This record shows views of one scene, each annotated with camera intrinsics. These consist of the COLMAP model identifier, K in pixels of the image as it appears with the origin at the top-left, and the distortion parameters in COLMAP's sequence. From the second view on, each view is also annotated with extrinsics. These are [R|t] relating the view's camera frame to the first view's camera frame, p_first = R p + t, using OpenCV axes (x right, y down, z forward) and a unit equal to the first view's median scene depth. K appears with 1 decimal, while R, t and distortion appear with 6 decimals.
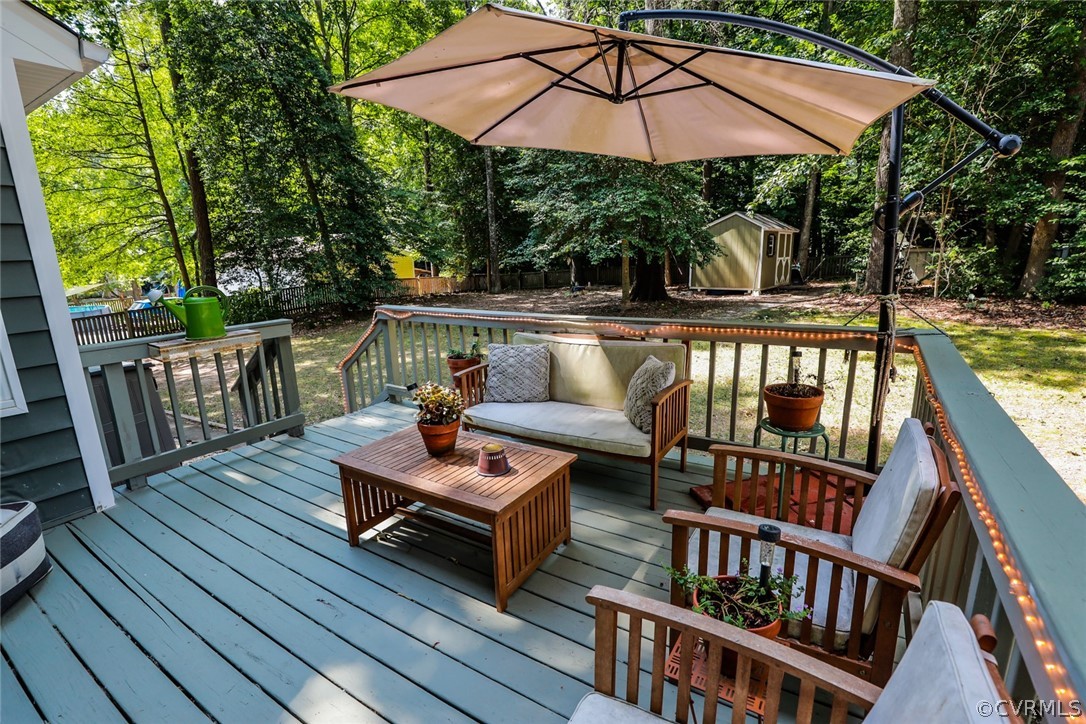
lens RADIAL K [[496.8, 0, 543.0], [0, 496.8, 368.0], [0, 0, 1]] dist [-0.030450, 0.001106]
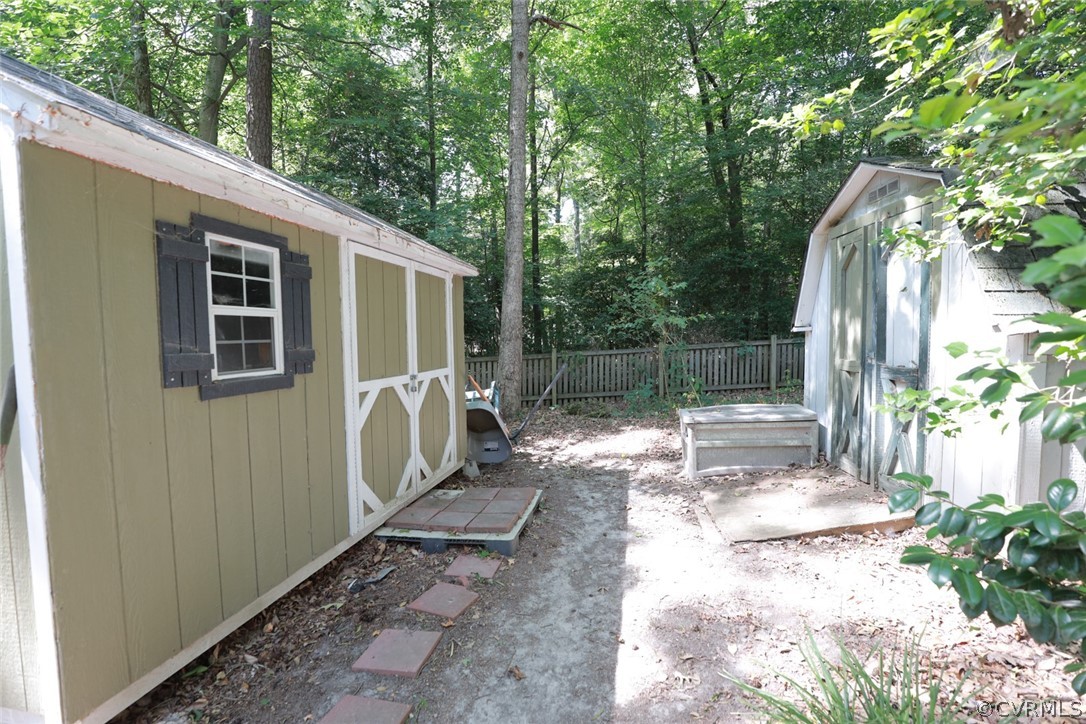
lens RADIAL K [[496.8, 0, 543.0], [0, 496.8, 368.0], [0, 0, 1]] dist [-0.030450, 0.001106]
pose [[0.884225, -0.019183, 0.466667, 0.451163], [0.100803, 0.983447, -0.150571, -0.193900], [-0.456053, 0.180180, 0.871522, 0.804185]]
